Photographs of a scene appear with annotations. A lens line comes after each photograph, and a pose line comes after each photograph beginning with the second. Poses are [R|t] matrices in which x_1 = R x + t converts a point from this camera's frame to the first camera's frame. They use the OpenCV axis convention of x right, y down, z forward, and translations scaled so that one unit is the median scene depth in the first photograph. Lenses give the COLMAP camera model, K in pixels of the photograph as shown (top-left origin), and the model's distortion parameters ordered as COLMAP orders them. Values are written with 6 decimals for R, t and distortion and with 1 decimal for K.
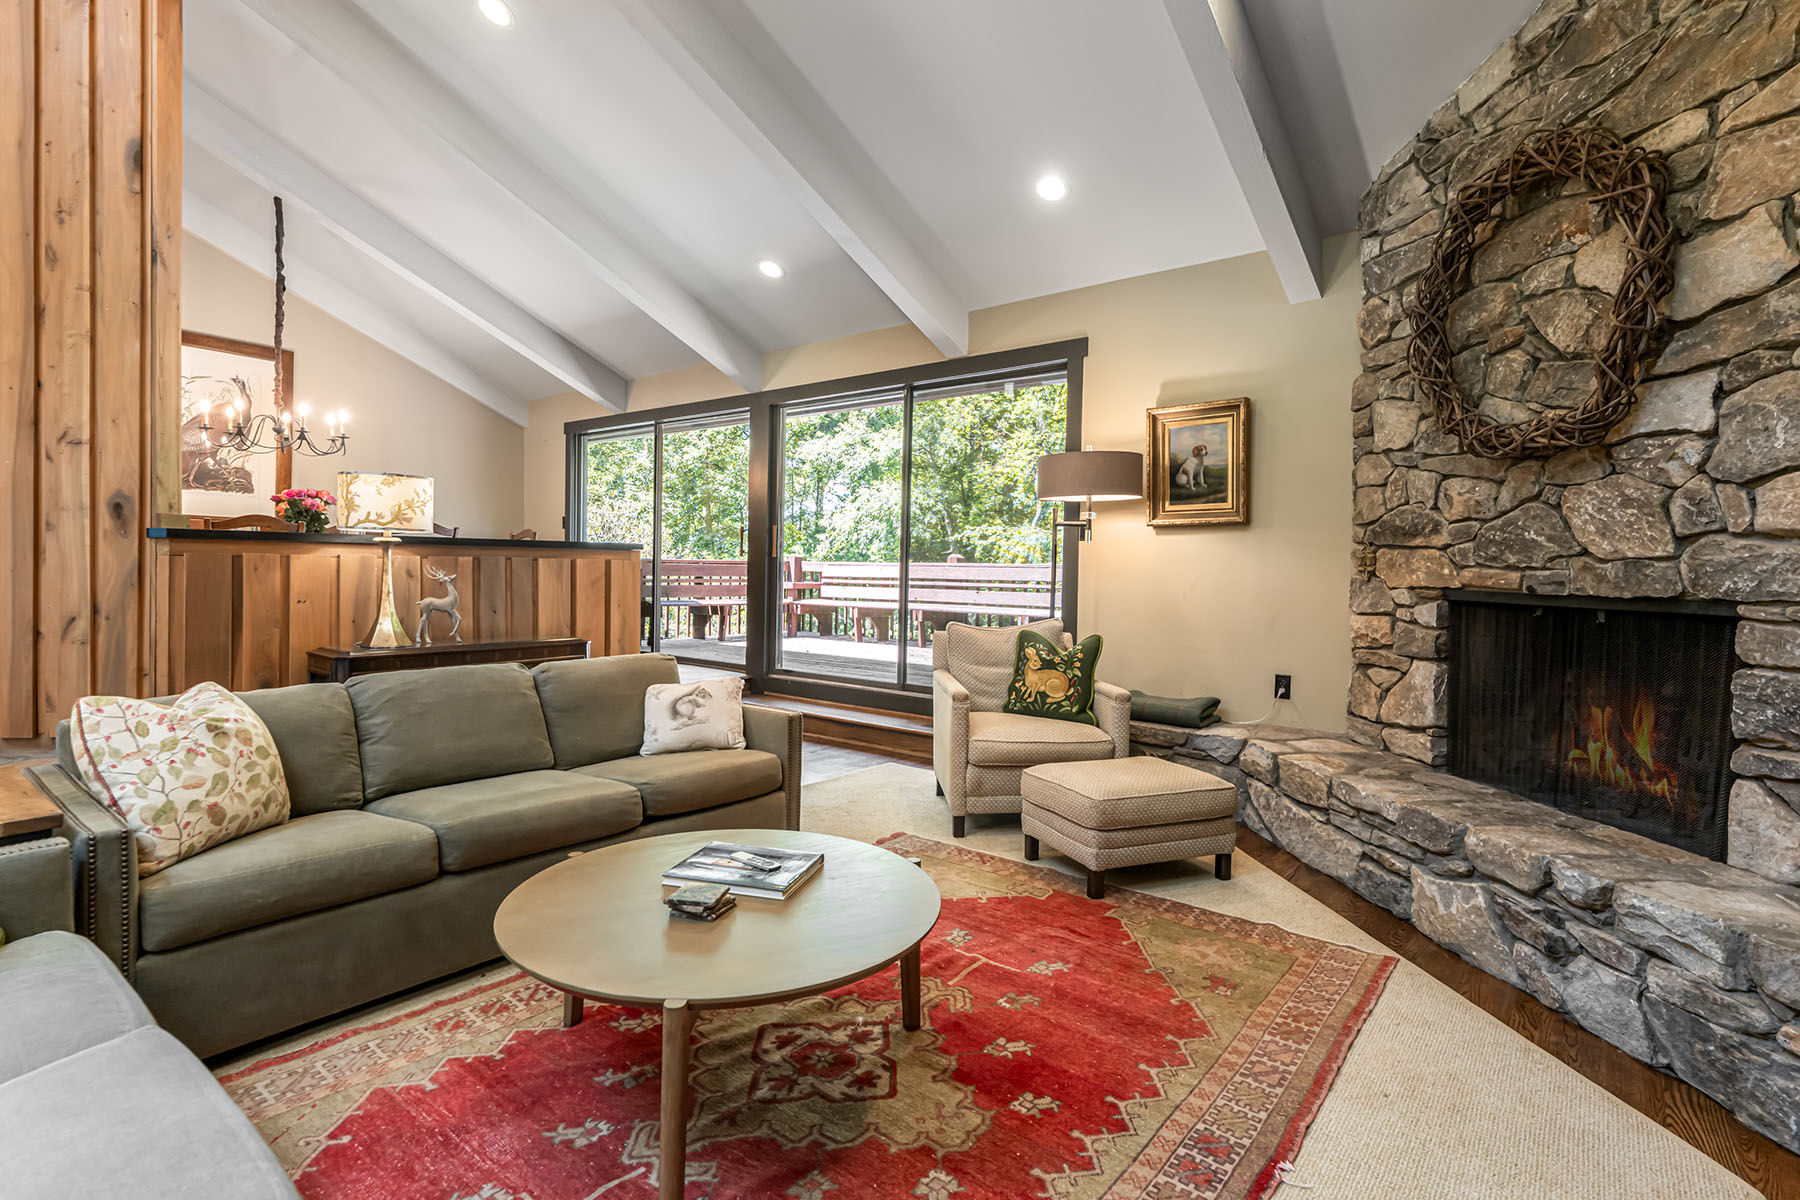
lens RADIAL K [[886.2, 0, 923.5], [0, 886.2, 594.3], [0, 0, 1]] dist [-0.000778, -0.000085]
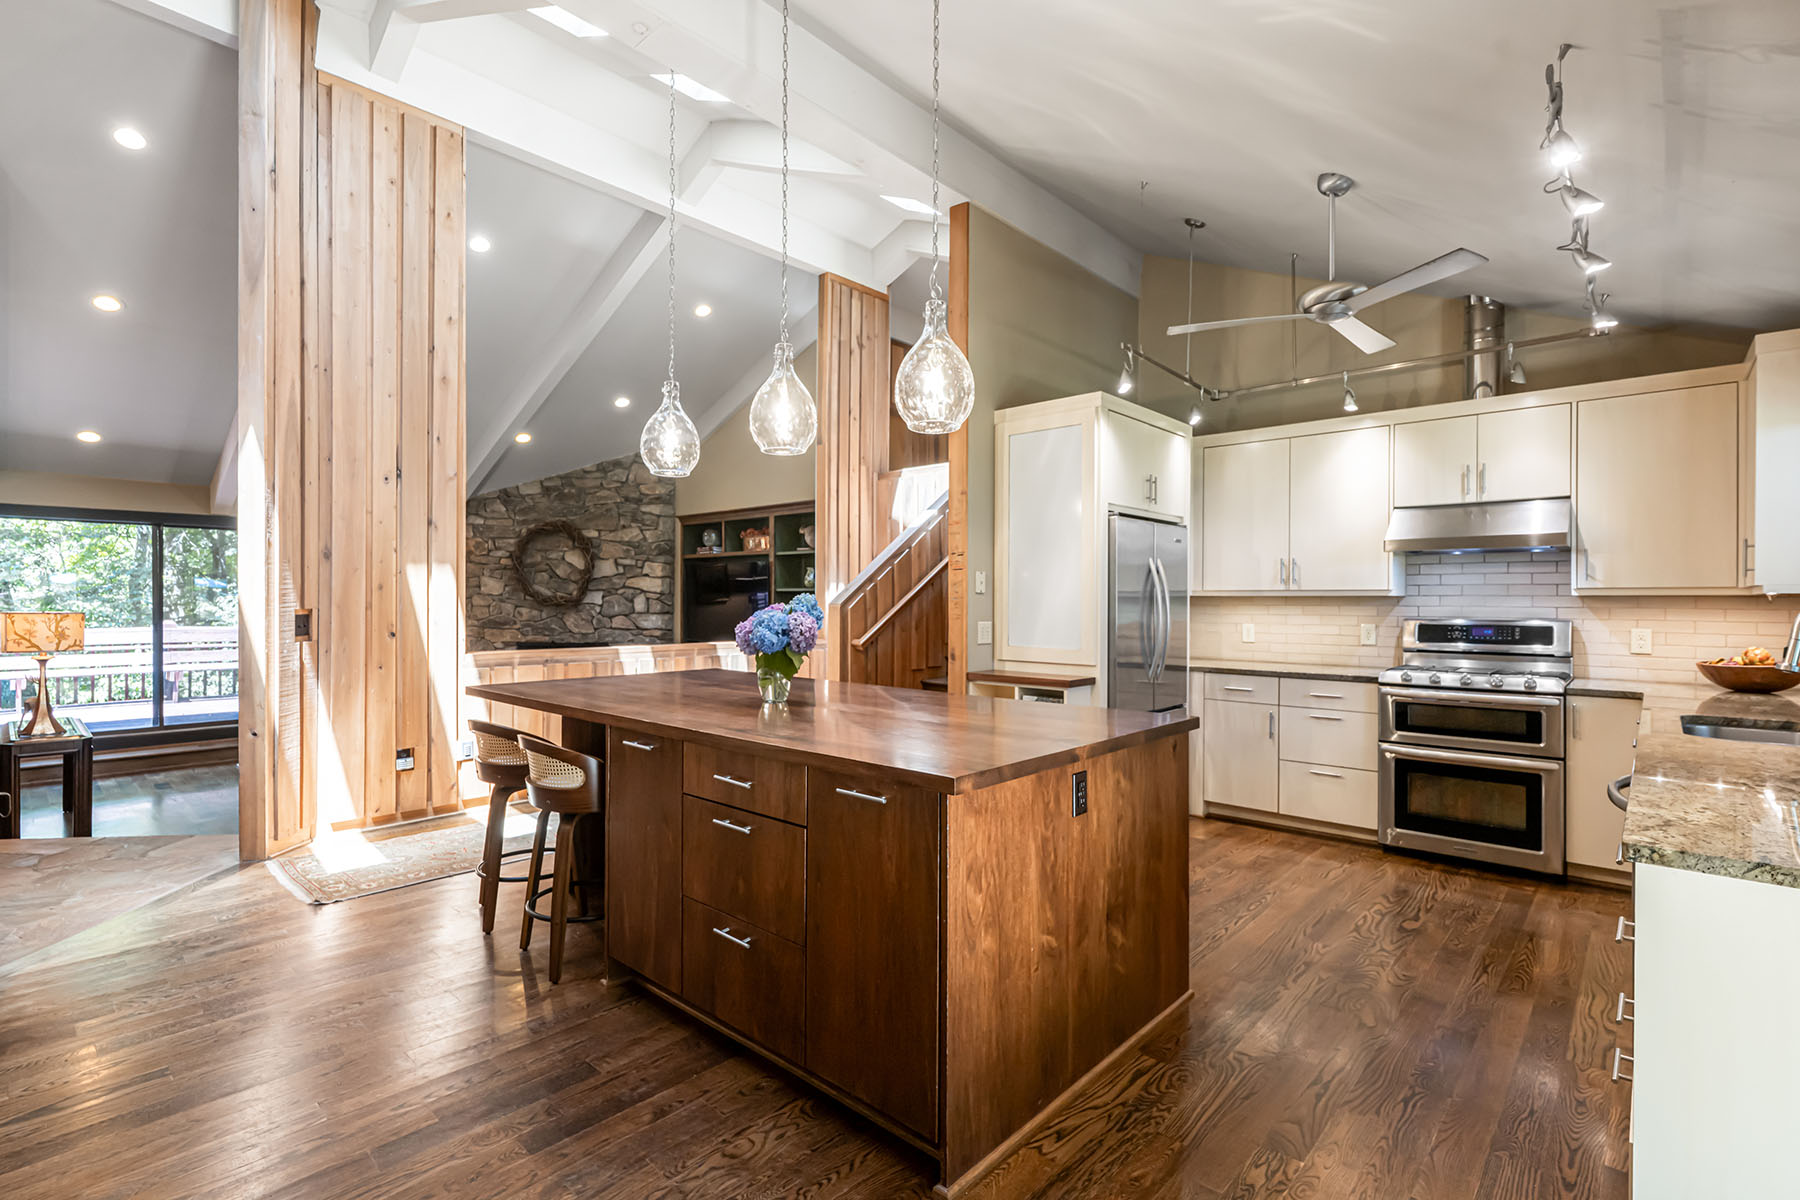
lens RADIAL K [[841.6, 0, 890.4], [0, 841.6, 599.1], [0, 0, 1]] dist [-0.000623, -0.000071]
pose [[0.079550, -0.020636, 0.996617, -2.193472], [0.024377, 0.999527, 0.018750, -0.175708], [-0.996533, 0.022803, 0.080016, -0.536078]]
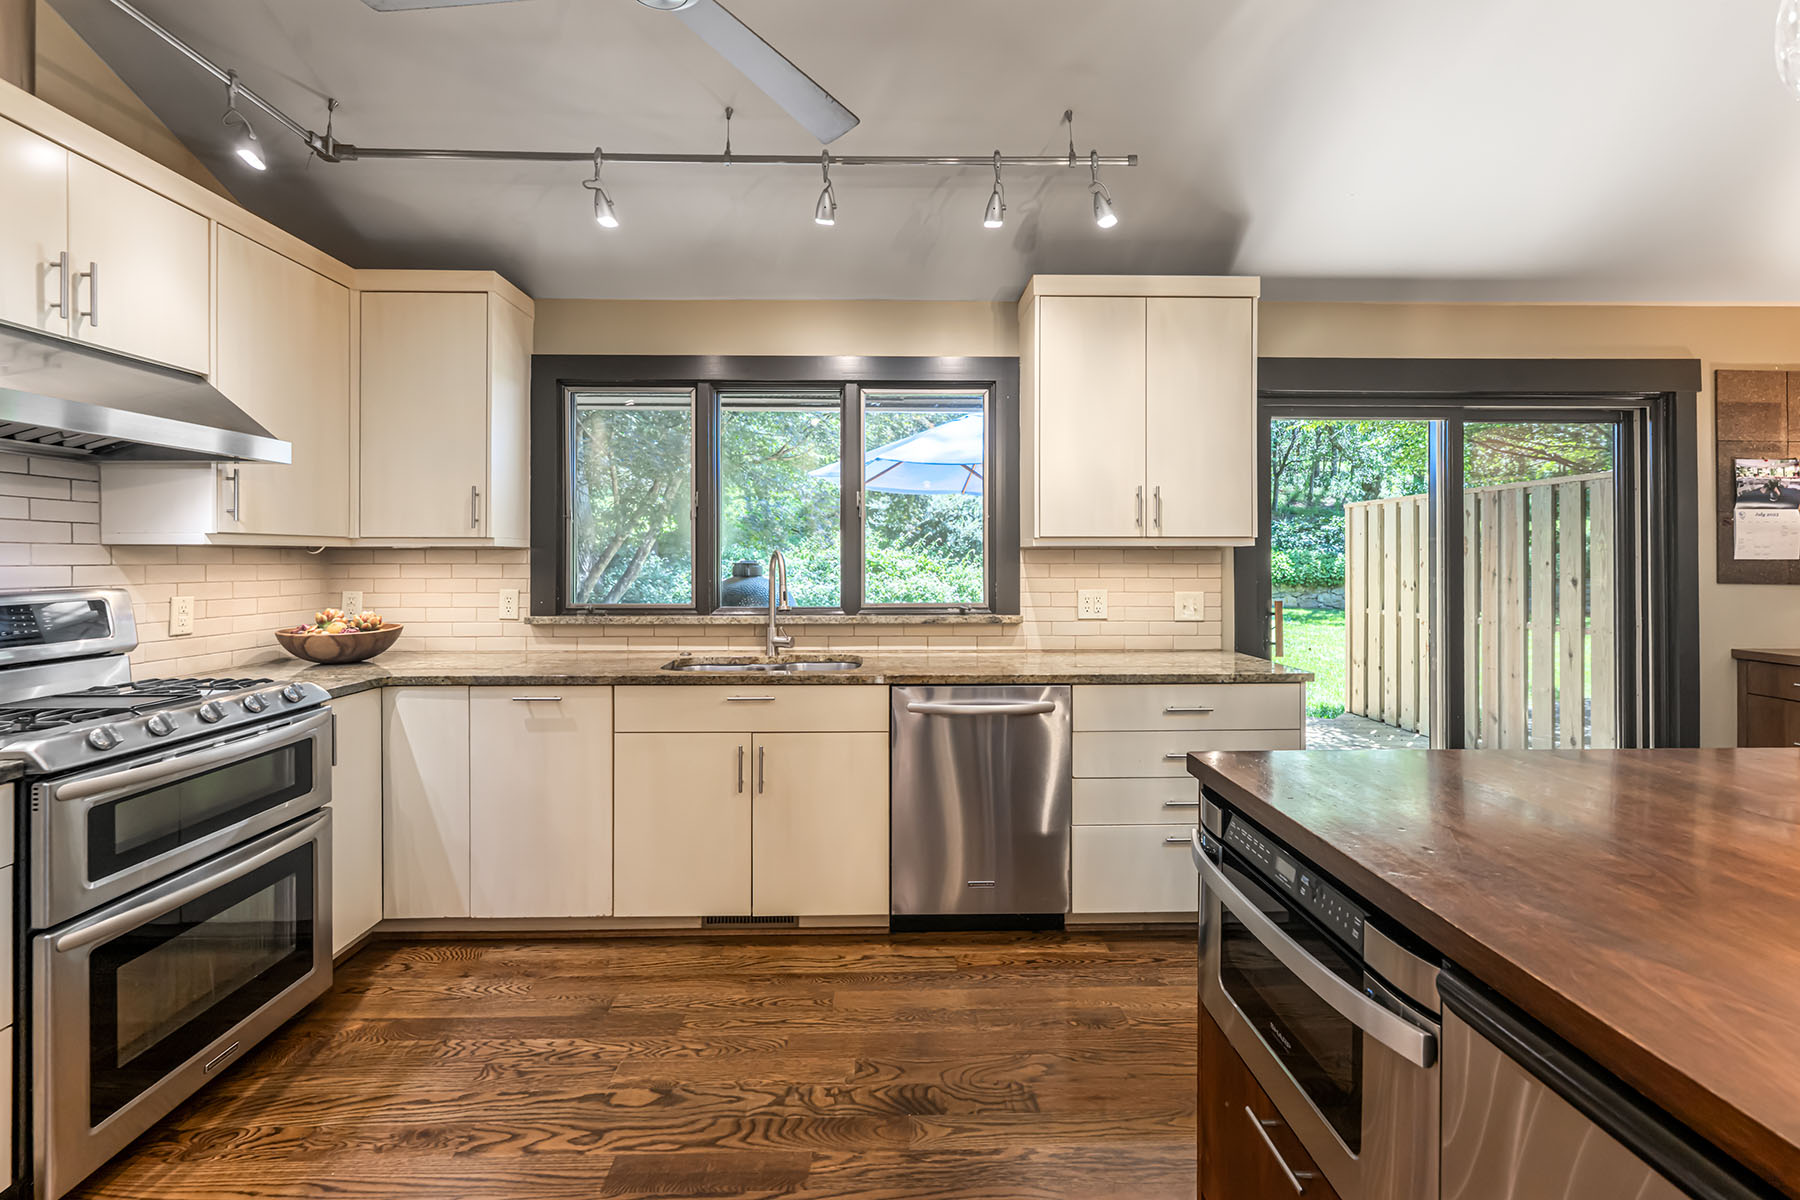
lens RADIAL K [[754.2, 0, 899.2], [0, 754.2, 556.9], [0, 0, 1]] dist [-0.001741, -0.000212]
pose [[-0.770624, -0.022289, -0.636900, -0.953954], [-0.034407, 0.999386, 0.006657, -0.148357], [0.636360, 0.027044, -0.770918, -0.542264]]
